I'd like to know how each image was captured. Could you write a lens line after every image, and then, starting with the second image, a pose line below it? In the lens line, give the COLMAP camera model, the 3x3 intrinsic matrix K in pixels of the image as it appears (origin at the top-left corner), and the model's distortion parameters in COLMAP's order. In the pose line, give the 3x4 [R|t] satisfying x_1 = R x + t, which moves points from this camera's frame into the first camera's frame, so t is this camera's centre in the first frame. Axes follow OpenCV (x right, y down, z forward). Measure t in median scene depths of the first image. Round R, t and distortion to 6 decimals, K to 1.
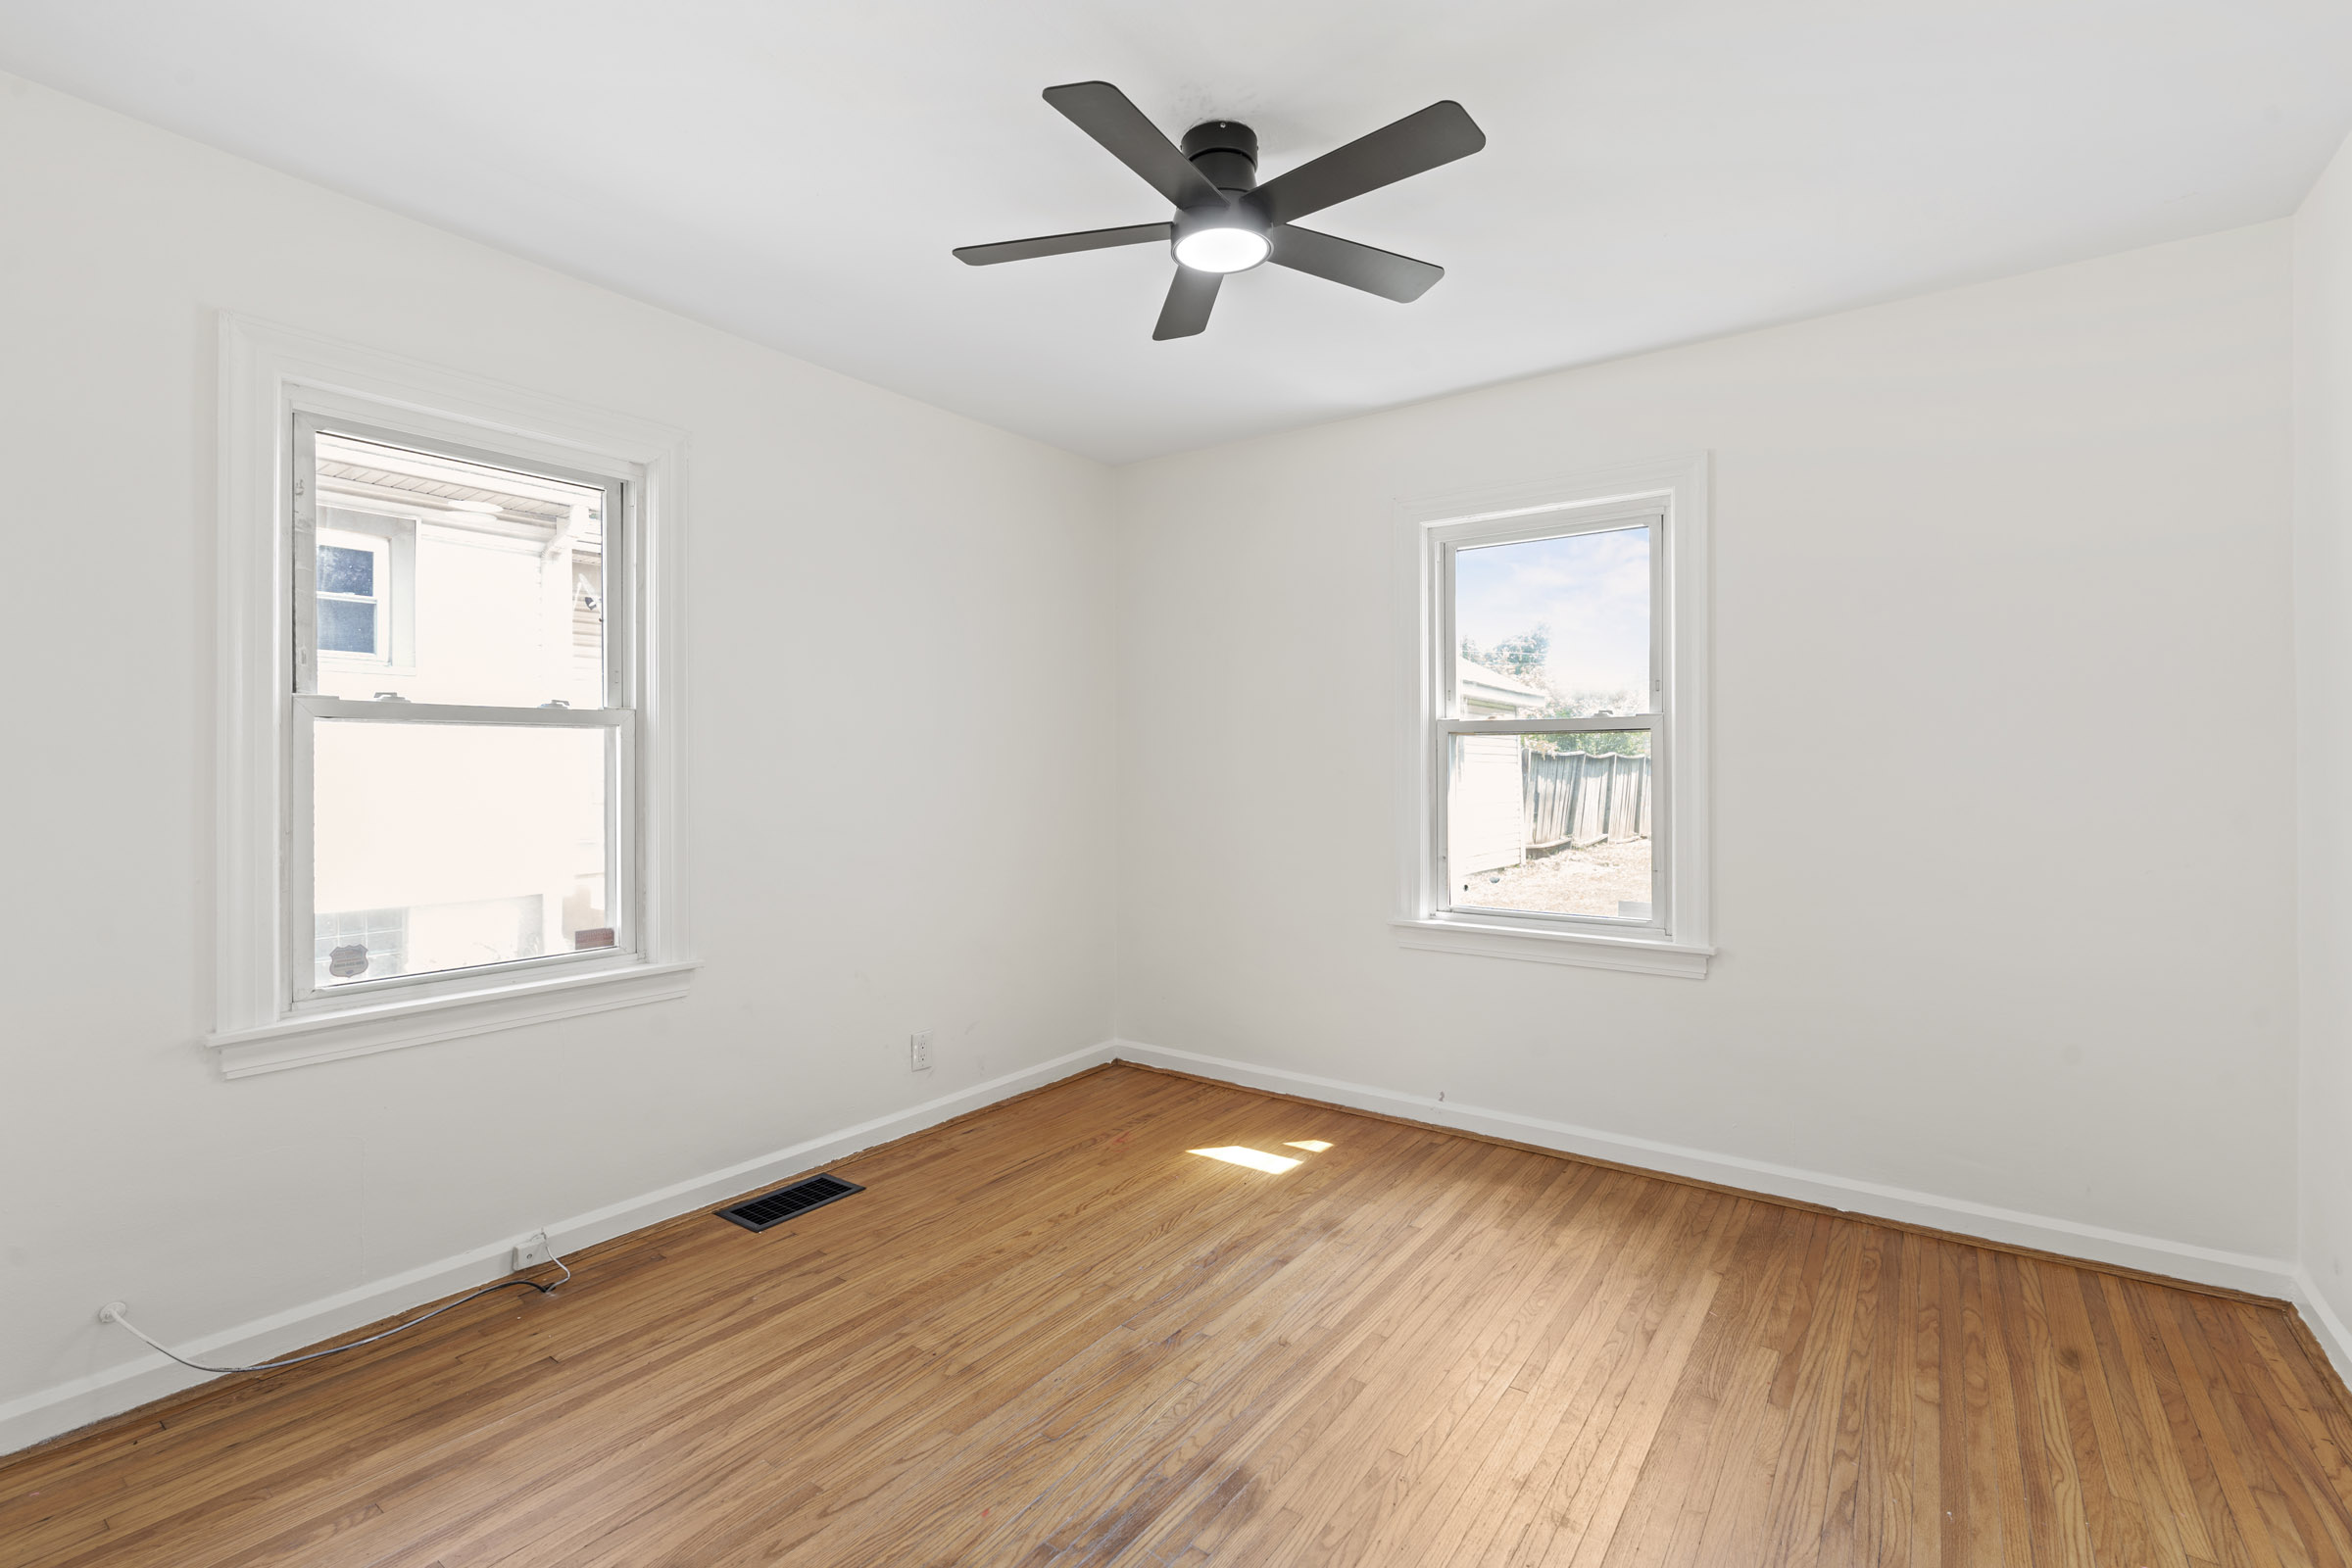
lens RADIAL K [[1069.2, 0, 1181.0], [0, 1069.2, 783.0], [0, 0, 1]] dist [-0.005036, -0.000224]
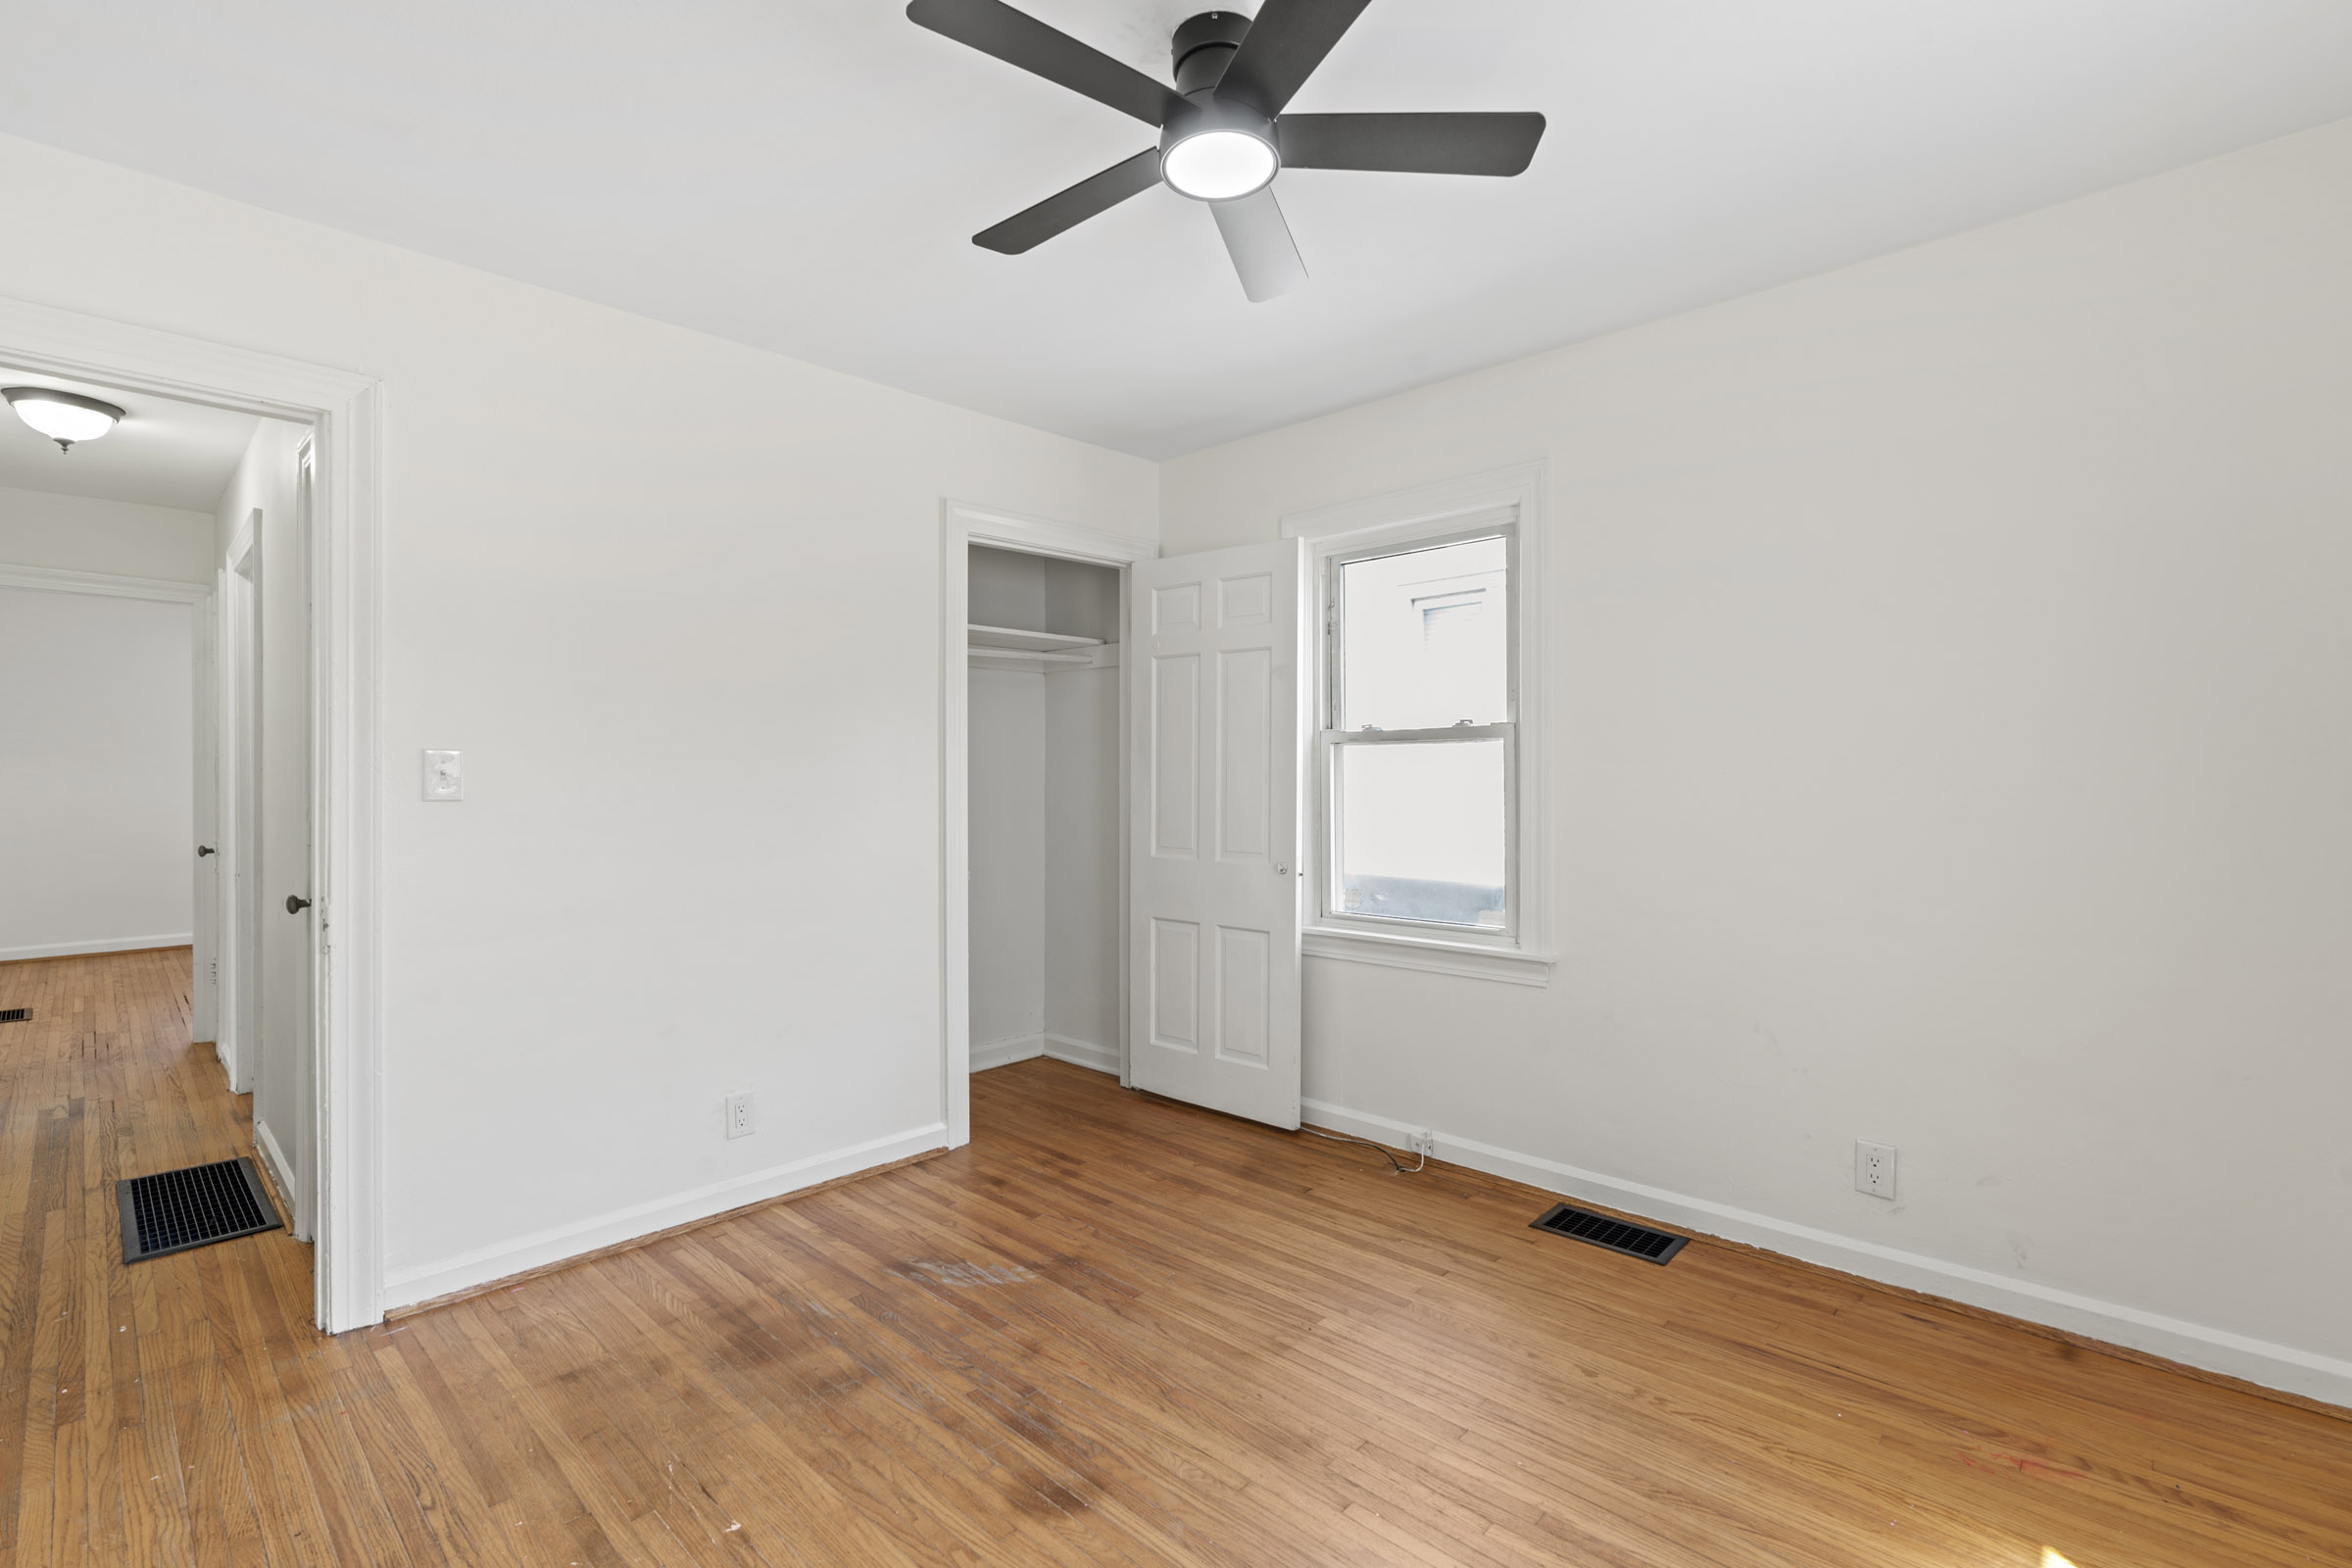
lens RADIAL K [[1058.7, 0, 1184.3], [0, 1058.7, 789.6], [0, 0, 1]] dist [-0.001772, 0.000418]
pose [[-0.147686, 0.012643, -0.988954, 0.709934], [-0.005100, 0.999895, 0.013544, -0.011900], [0.989021, 0.007044, -0.147606, 0.890043]]
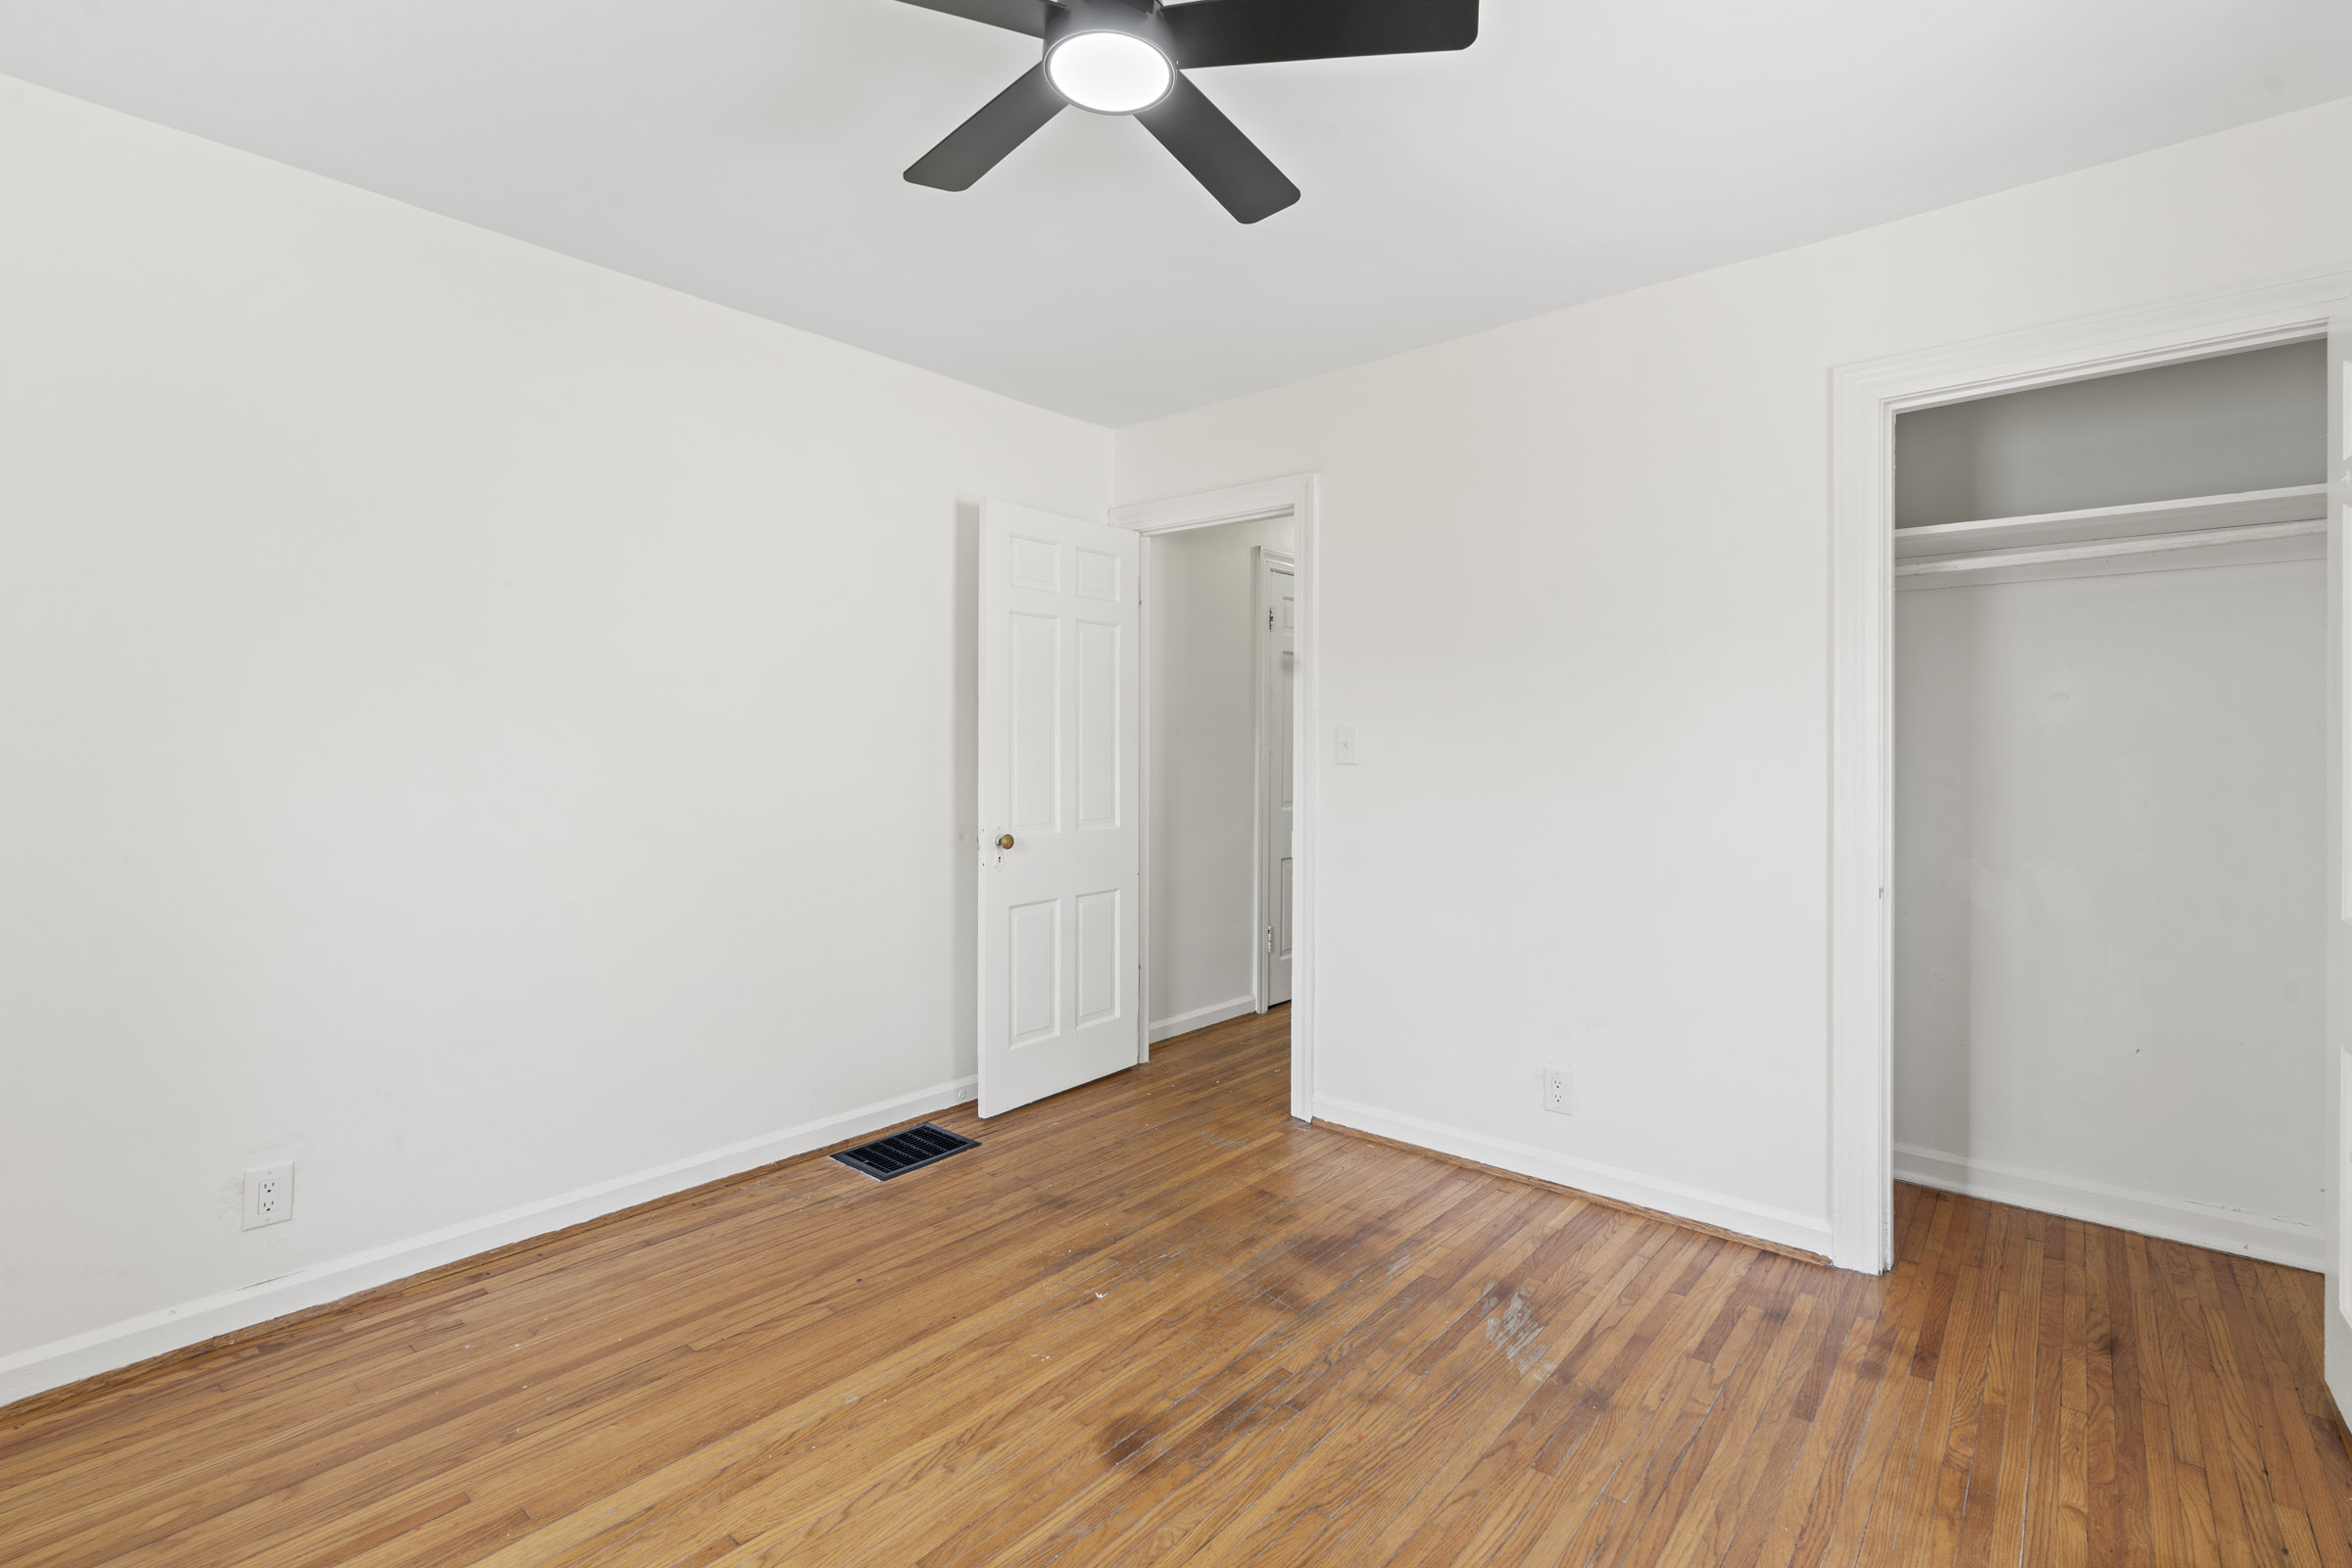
lens RADIAL K [[1055.2, 0, 1178.0], [0, 1055.2, 771.7], [0, 0, 1]] dist [-0.004604, -0.000071]
pose [[-0.995983, -0.005651, 0.089367, -0.062091], [-0.002828, 0.999494, 0.031689, -0.017968], [-0.089501, 0.031309, -0.995495, 1.410262]]
